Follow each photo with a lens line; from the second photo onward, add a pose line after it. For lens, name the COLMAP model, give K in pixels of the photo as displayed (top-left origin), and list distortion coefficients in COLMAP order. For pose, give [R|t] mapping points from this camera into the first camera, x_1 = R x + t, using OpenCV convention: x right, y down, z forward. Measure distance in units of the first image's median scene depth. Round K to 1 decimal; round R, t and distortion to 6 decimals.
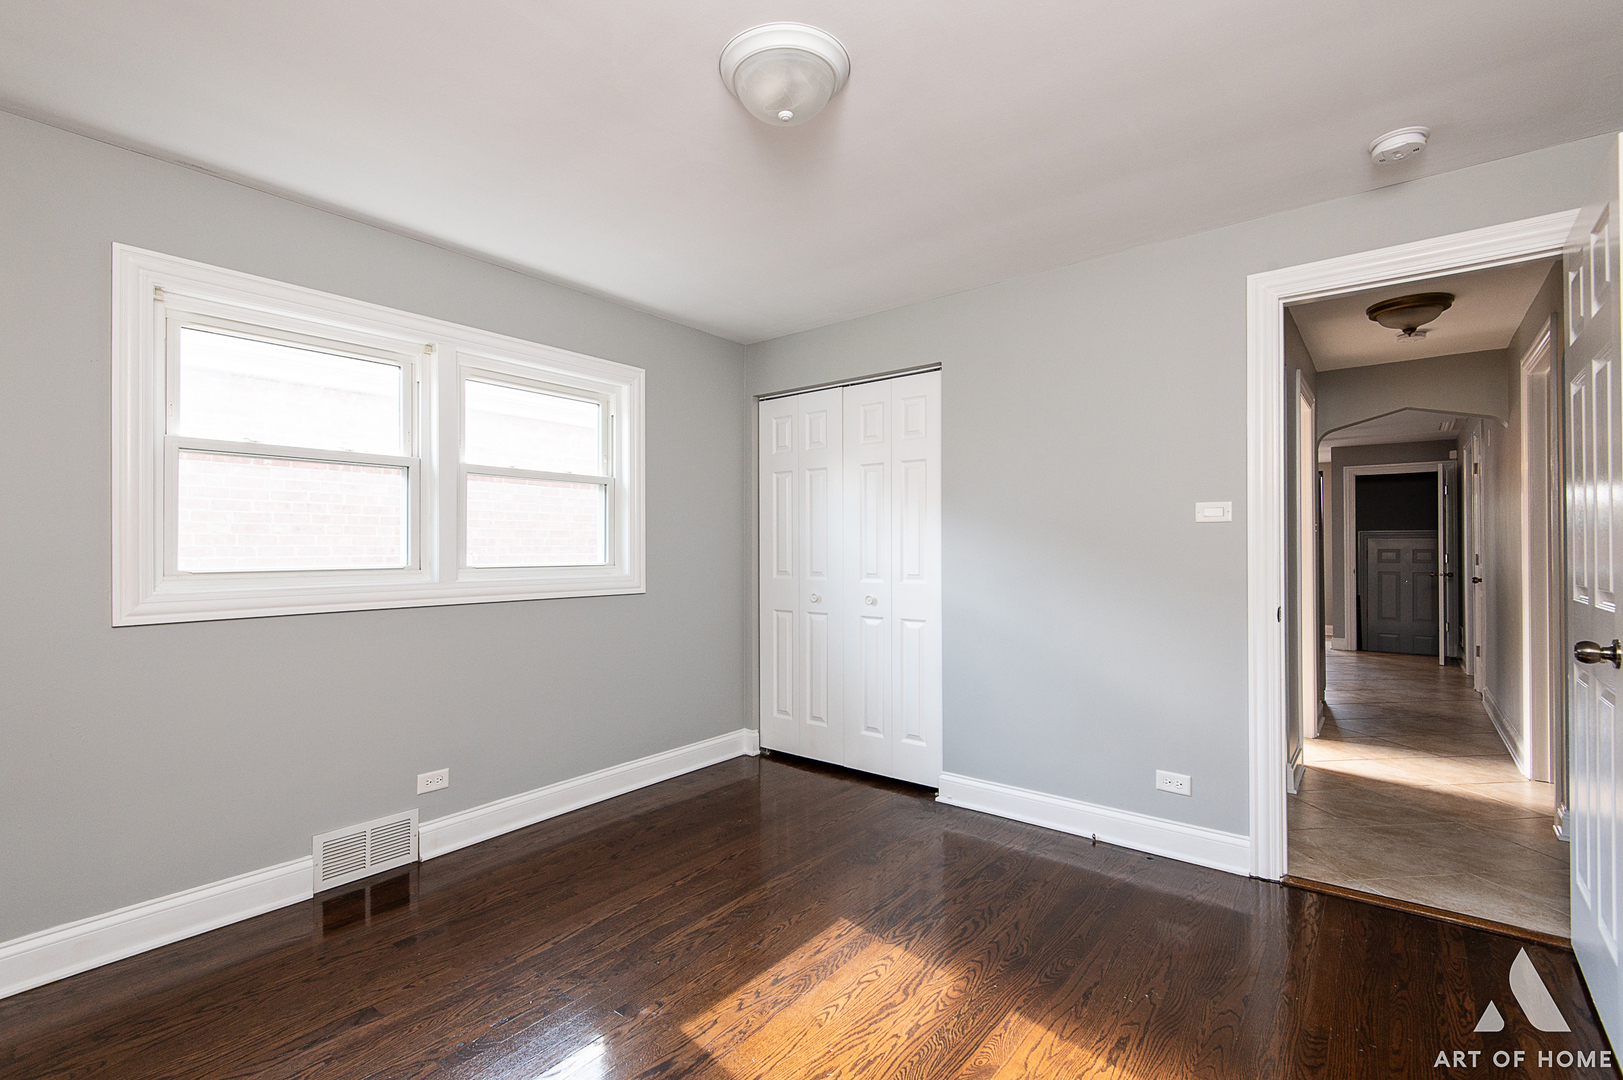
lens RADIAL K [[727.7, 0, 811.5], [0, 727.7, 540.0], [0, 0, 1]] dist [0.040614, -0.000301]
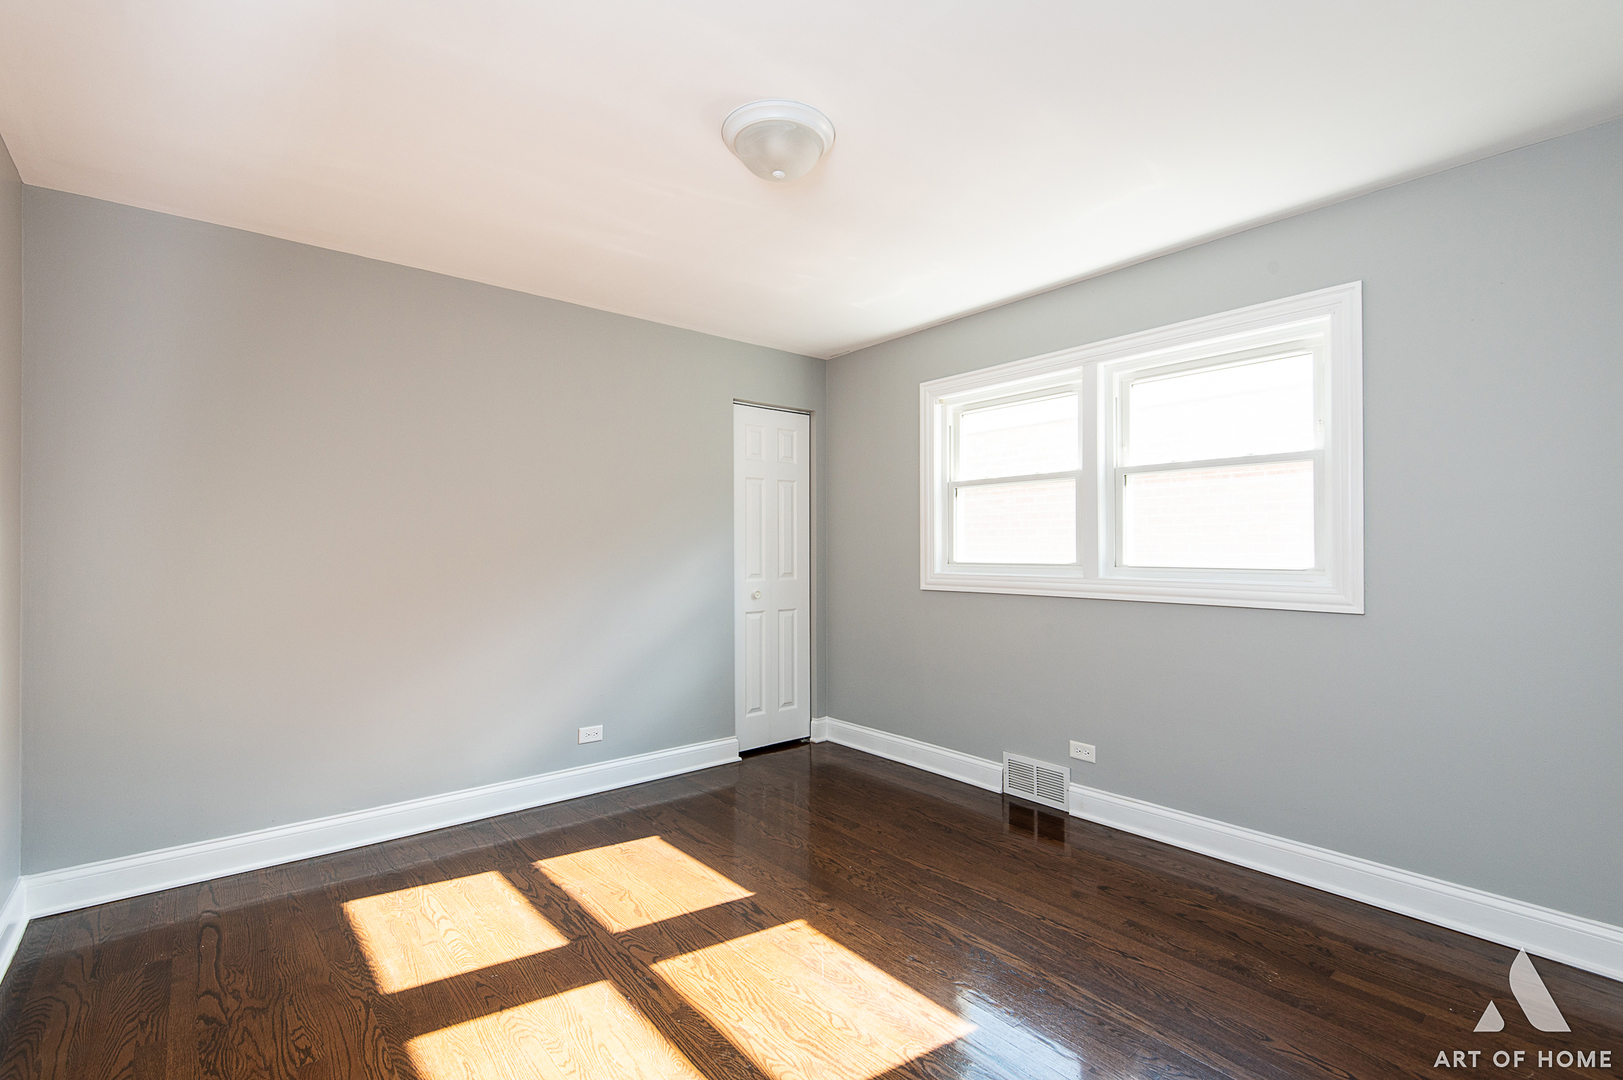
lens RADIAL K [[750.2, 0, 811.5], [0, 750.2, 540.0], [0, 0, 1]] dist [0.025492, -0.013737]
pose [[-0.198424, -0.009605, -0.980069, 0.711342], [0.008367, 0.999899, -0.011494, 0.011249], [0.980080, -0.010481, -0.198324, 0.828320]]
